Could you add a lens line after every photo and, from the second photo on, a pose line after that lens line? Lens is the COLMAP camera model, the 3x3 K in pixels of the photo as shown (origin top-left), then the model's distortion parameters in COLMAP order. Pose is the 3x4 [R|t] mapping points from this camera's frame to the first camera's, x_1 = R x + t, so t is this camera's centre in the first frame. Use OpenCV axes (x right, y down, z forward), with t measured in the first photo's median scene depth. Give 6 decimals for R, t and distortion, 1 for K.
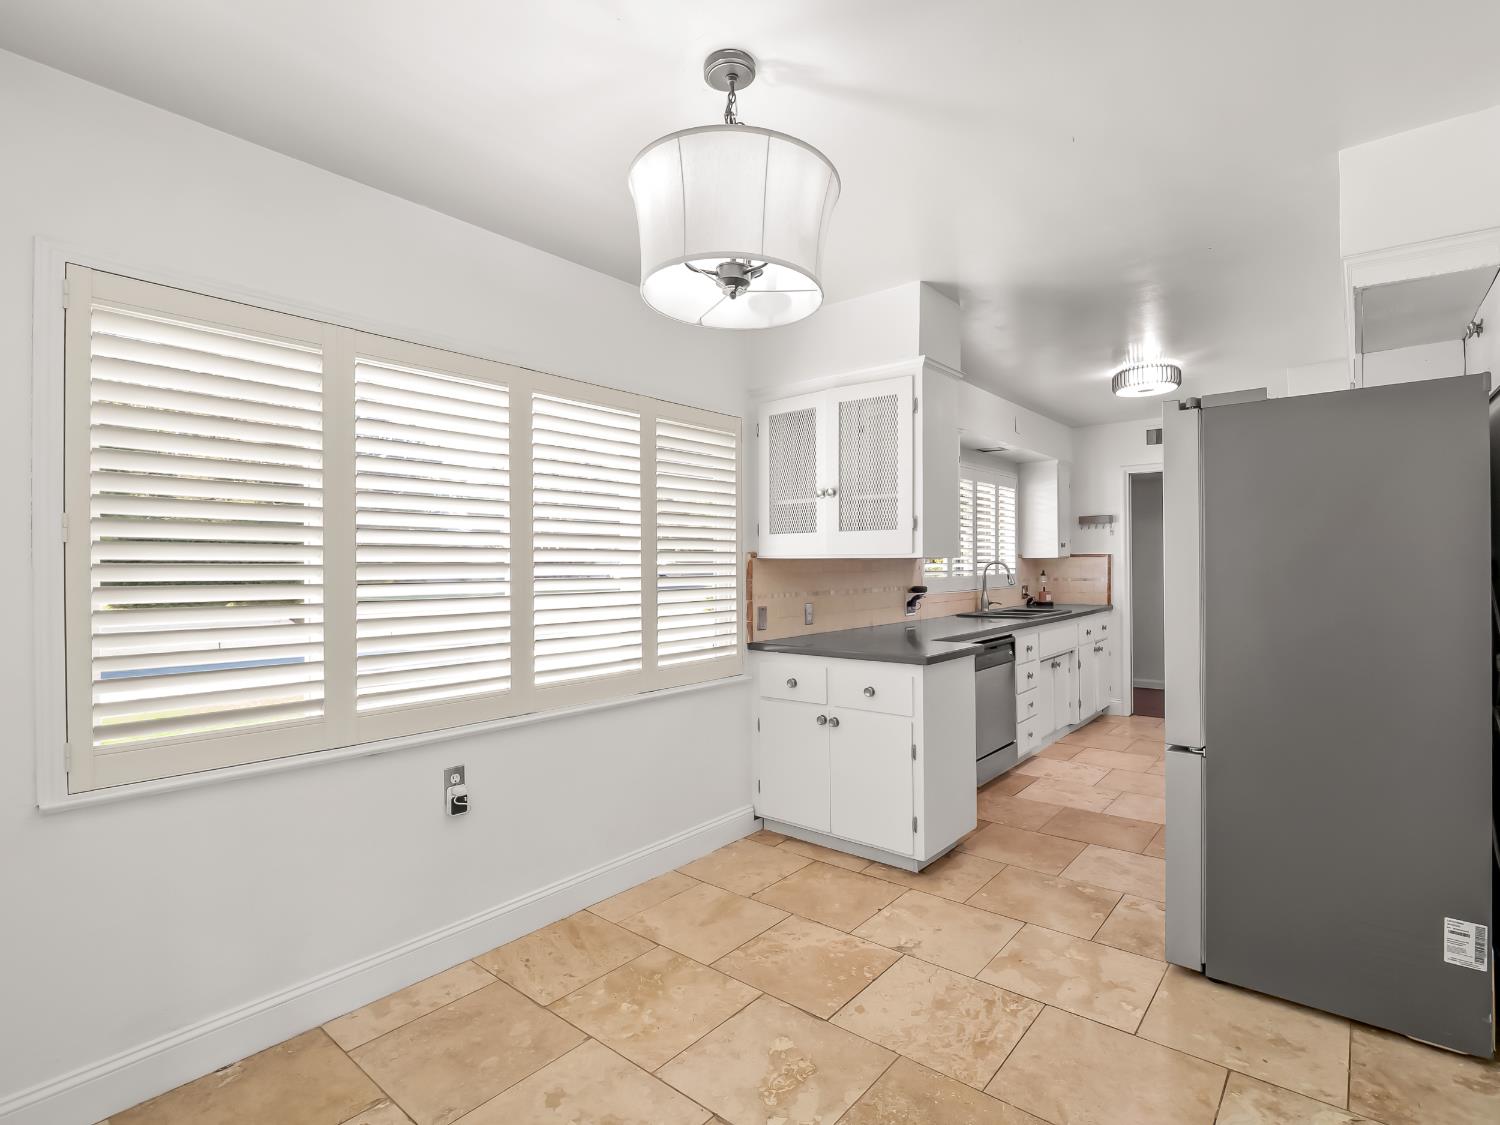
lens RADIAL K [[738.1, 0, 767.9], [0, 738.1, 555.0], [0, 0, 1]] dist [-0.003557, -0.000735]
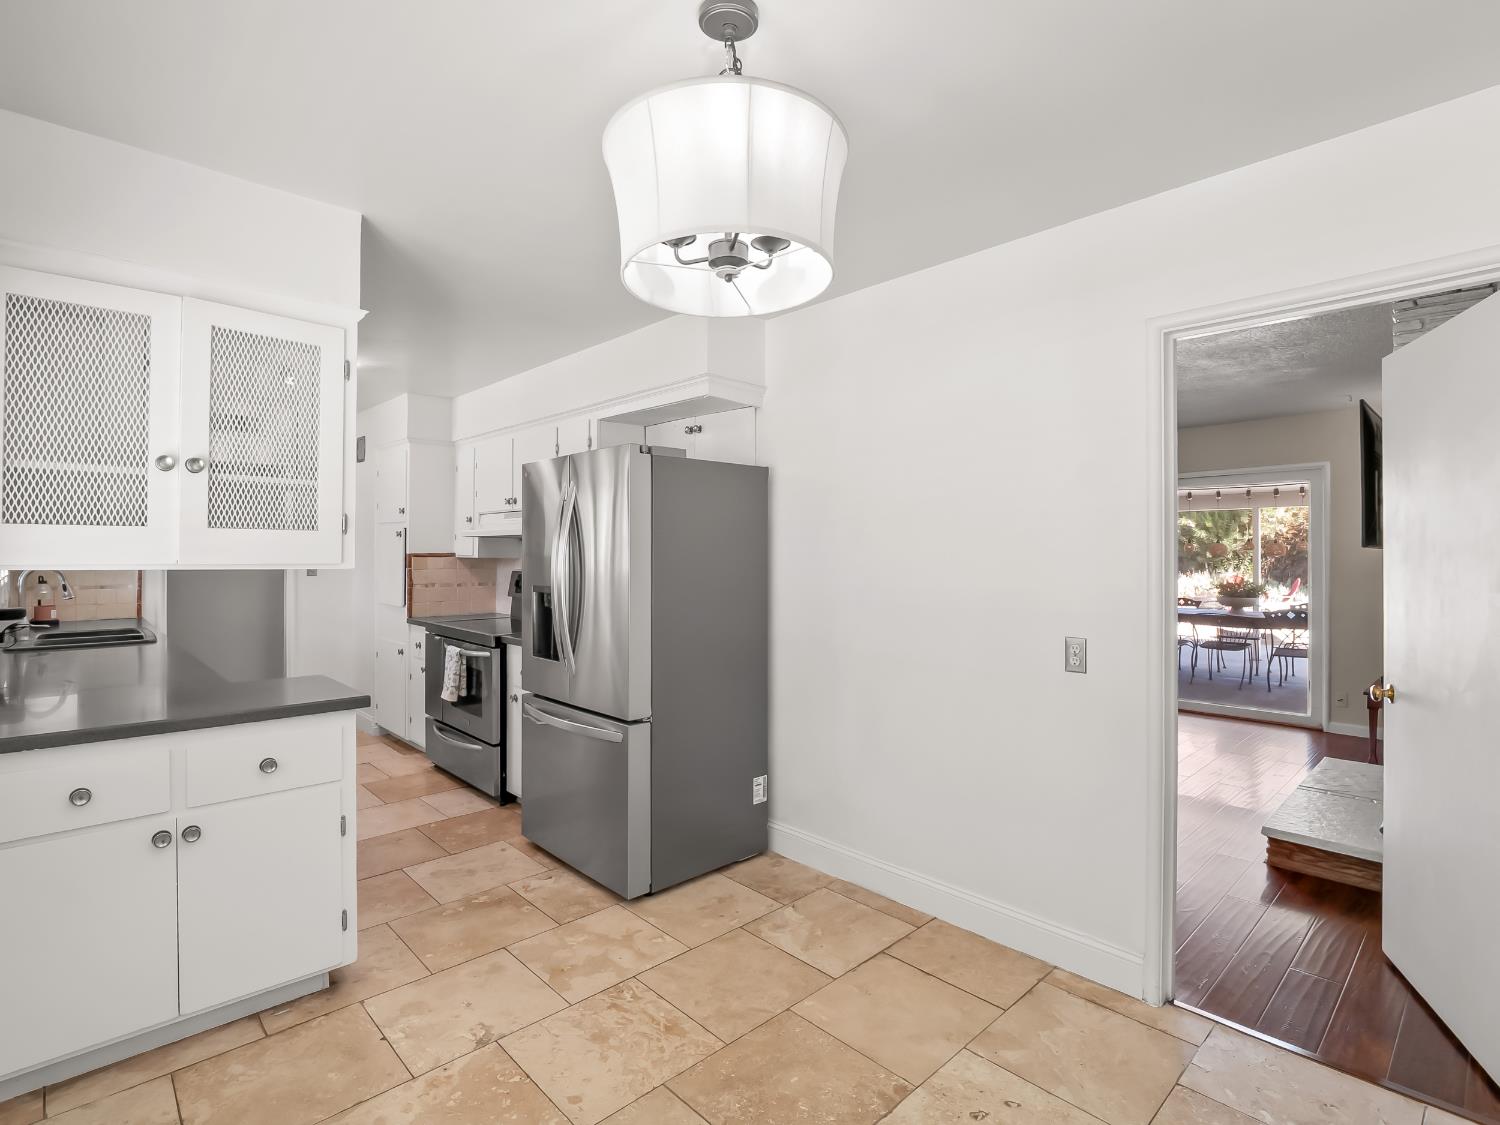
lens RADIAL K [[743.9, 0, 751.9], [0, 743.9, 546.0], [0, 0, 1]] dist [-0.002733, -0.001746]
pose [[0.136331, 0.020483, 0.990452, -0.340523], [-0.016117, 0.999700, -0.018455, -0.008816], [-0.990532, -0.013447, 0.136620, 0.323691]]
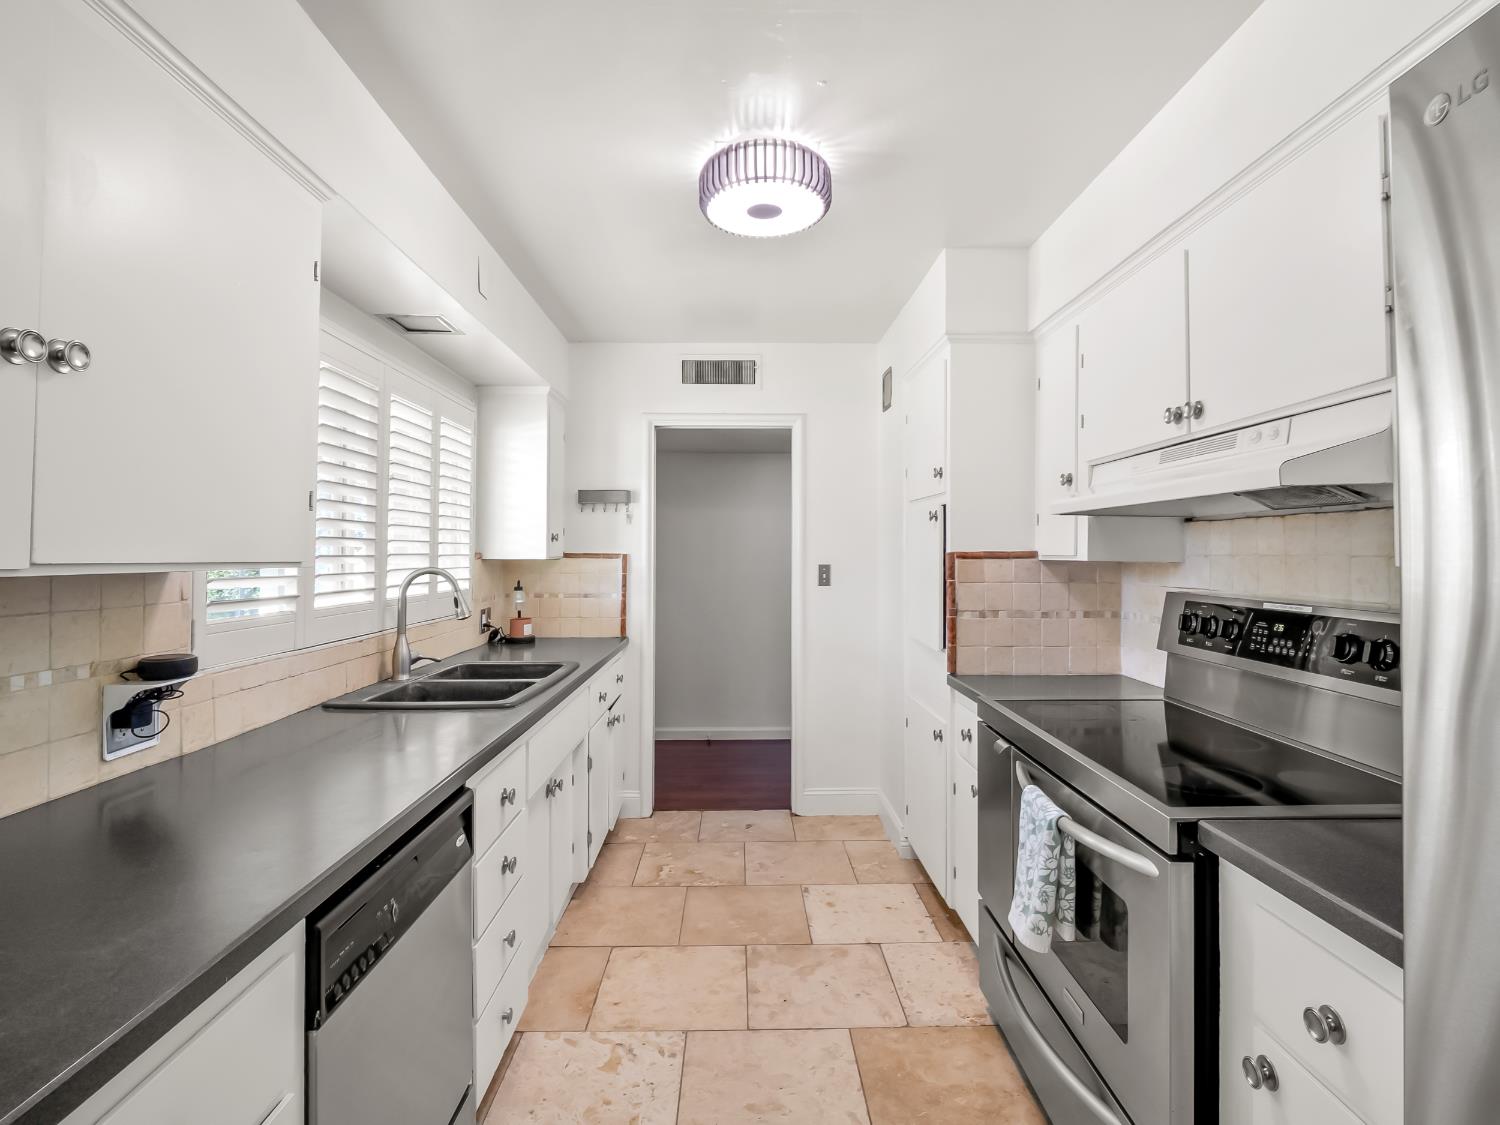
lens RADIAL K [[743.9, 0, 751.9], [0, 743.9, 546.0], [0, 0, 1]] dist [-0.002733, -0.001746]
pose [[0.766923, 0.018089, 0.641484, 0.205804], [-0.018080, 0.999815, -0.006578, -0.007868], [-0.641484, -0.006554, 0.767108, 0.640090]]
